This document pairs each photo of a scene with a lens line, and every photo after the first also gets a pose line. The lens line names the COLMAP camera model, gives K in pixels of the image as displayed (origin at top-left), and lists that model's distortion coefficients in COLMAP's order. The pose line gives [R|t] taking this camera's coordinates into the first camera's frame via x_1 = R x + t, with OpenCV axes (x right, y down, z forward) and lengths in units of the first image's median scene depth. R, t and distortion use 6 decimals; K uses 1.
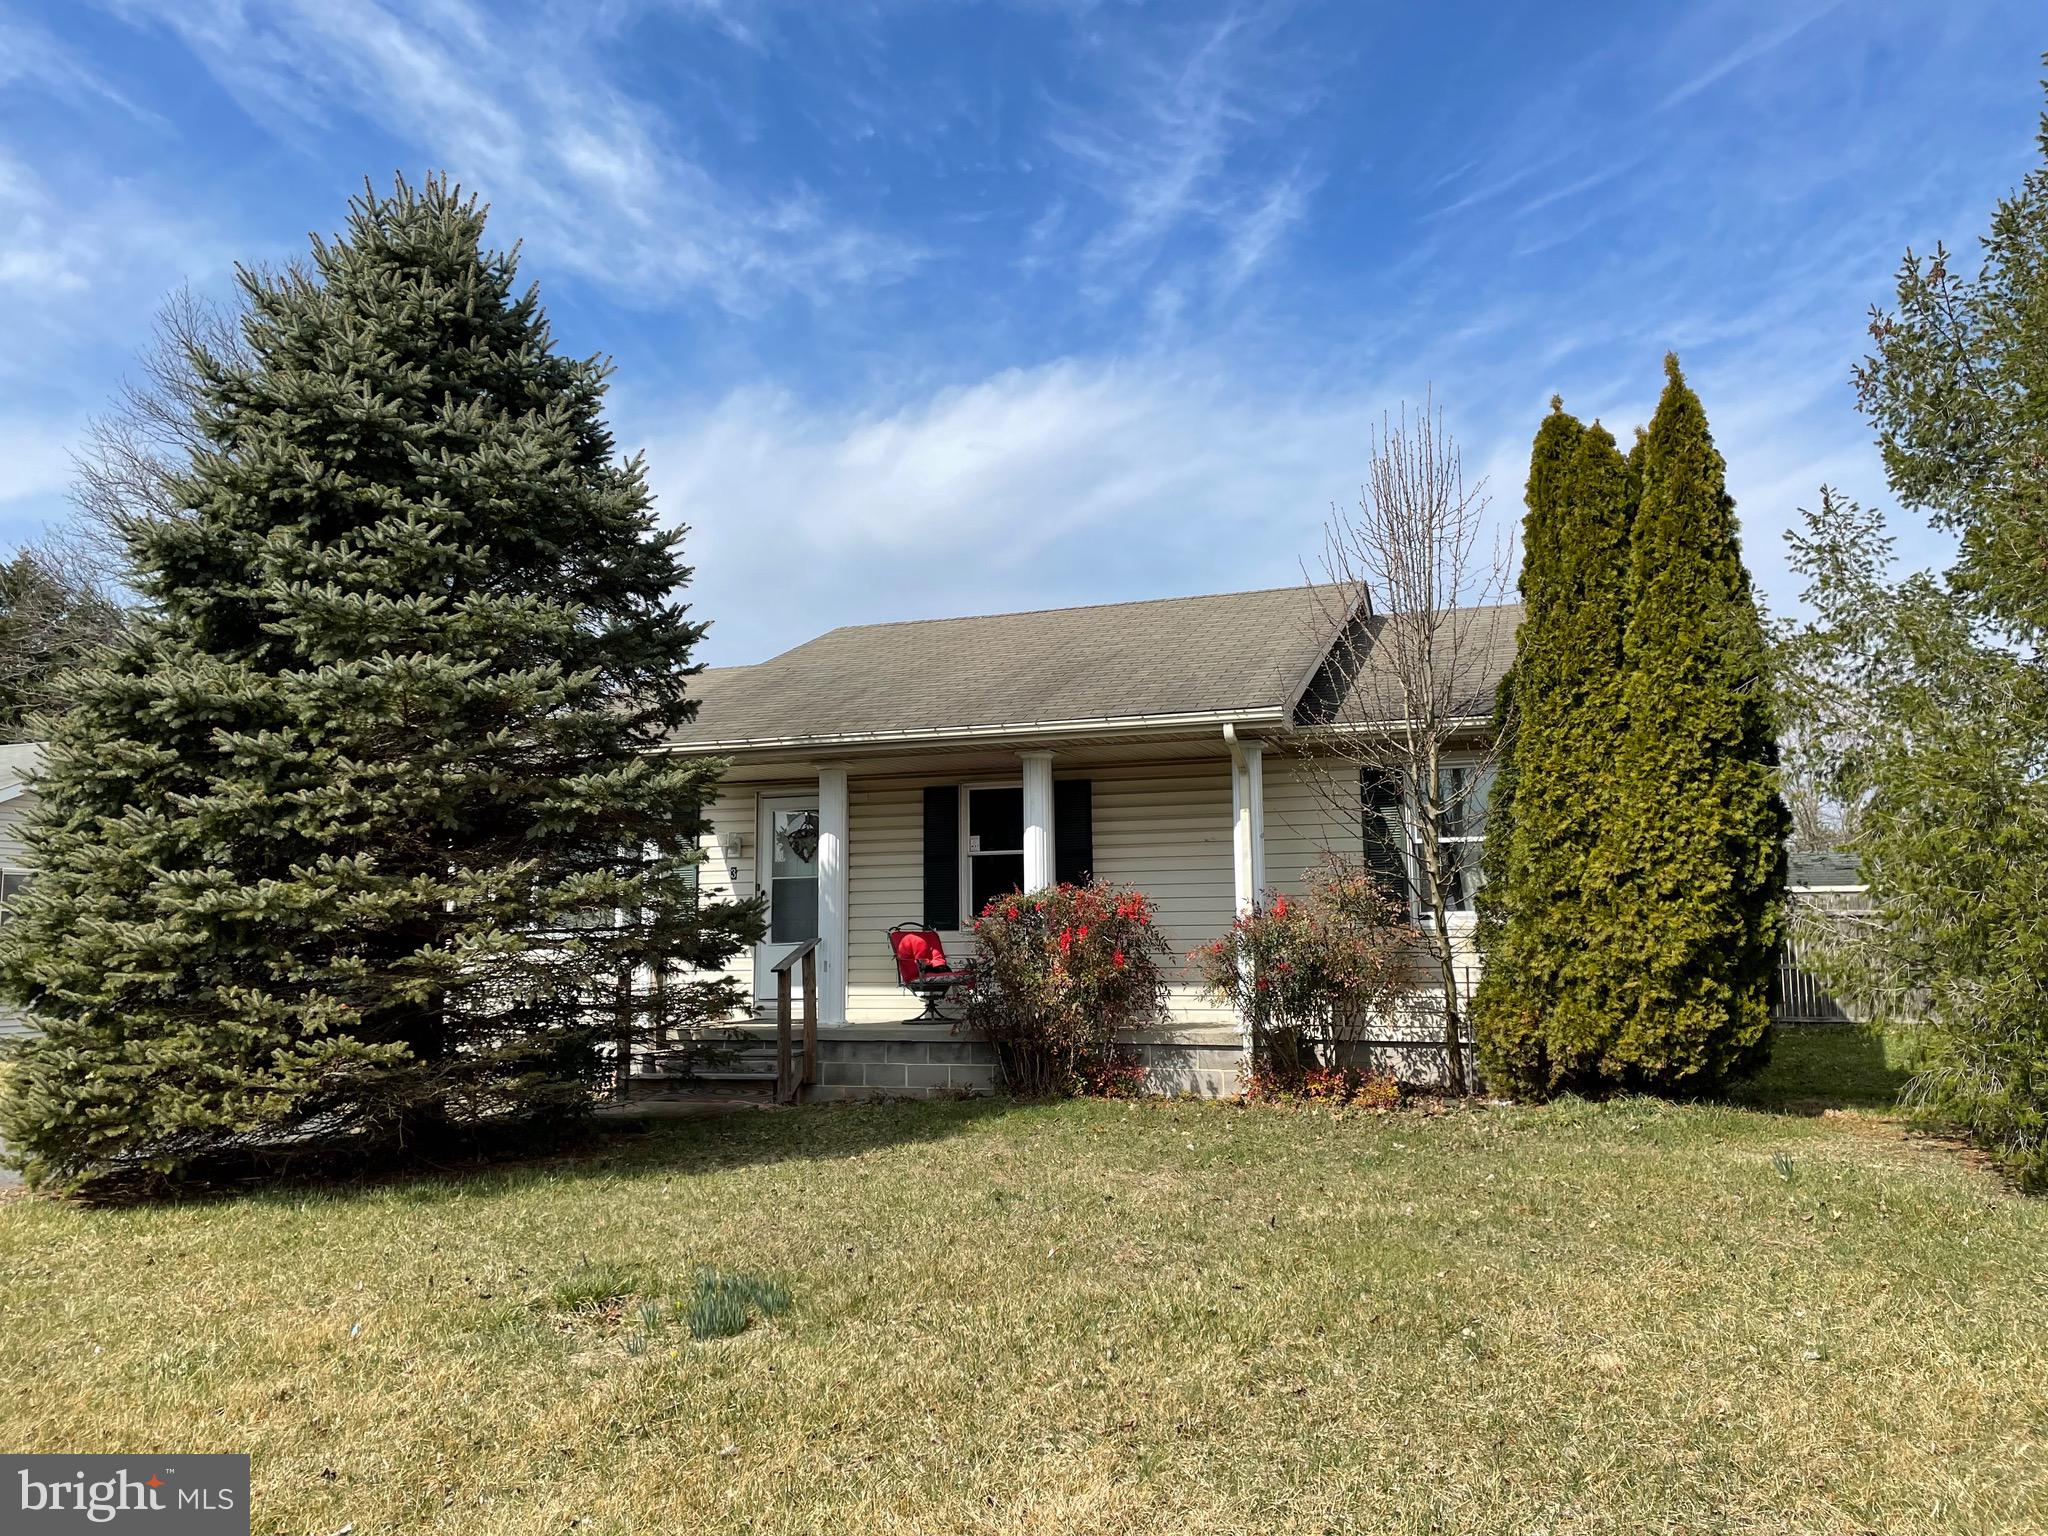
lens RADIAL K [[1550.5, 0, 1016.6], [0, 1550.5, 752.2], [0, 0, 1]] dist [0.039287, -0.023246]
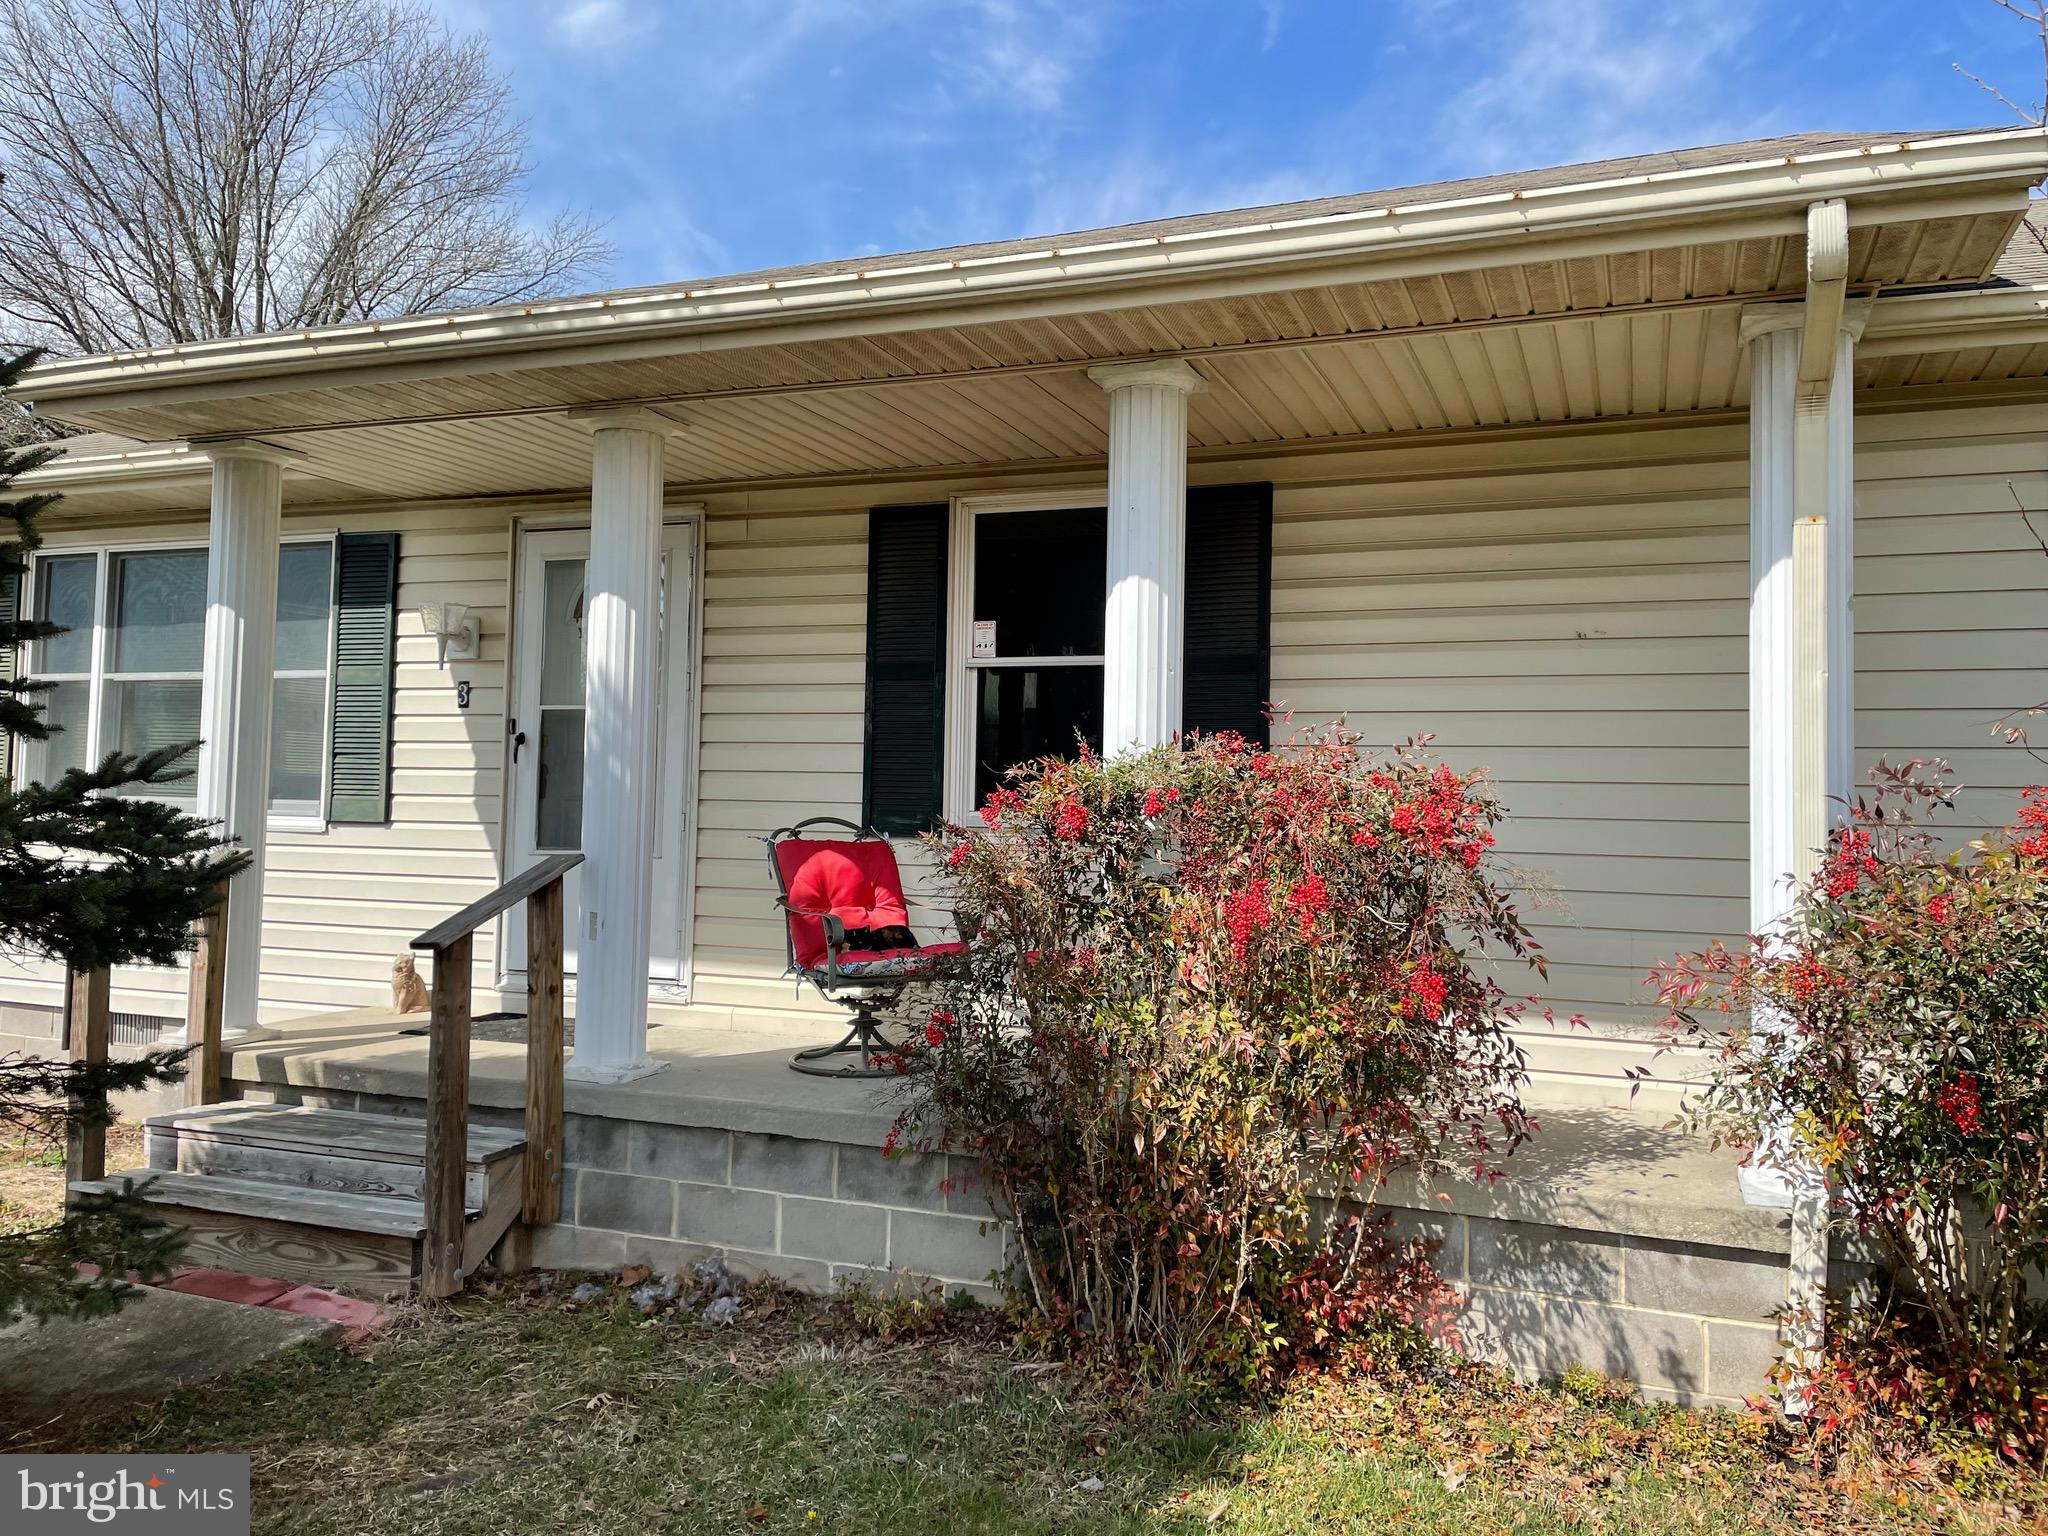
lens RADIAL K [[1550.5, 0, 1015.8], [0, 1550.5, 766.3], [0, 0, 1]] dist [0.039287, -0.023246]
pose [[0.999071, 0.029816, -0.031128, -0.004280], [-0.026650, 0.994869, 0.097597, 0.054451], [0.033878, -0.096677, 0.994739, 0.599673]]
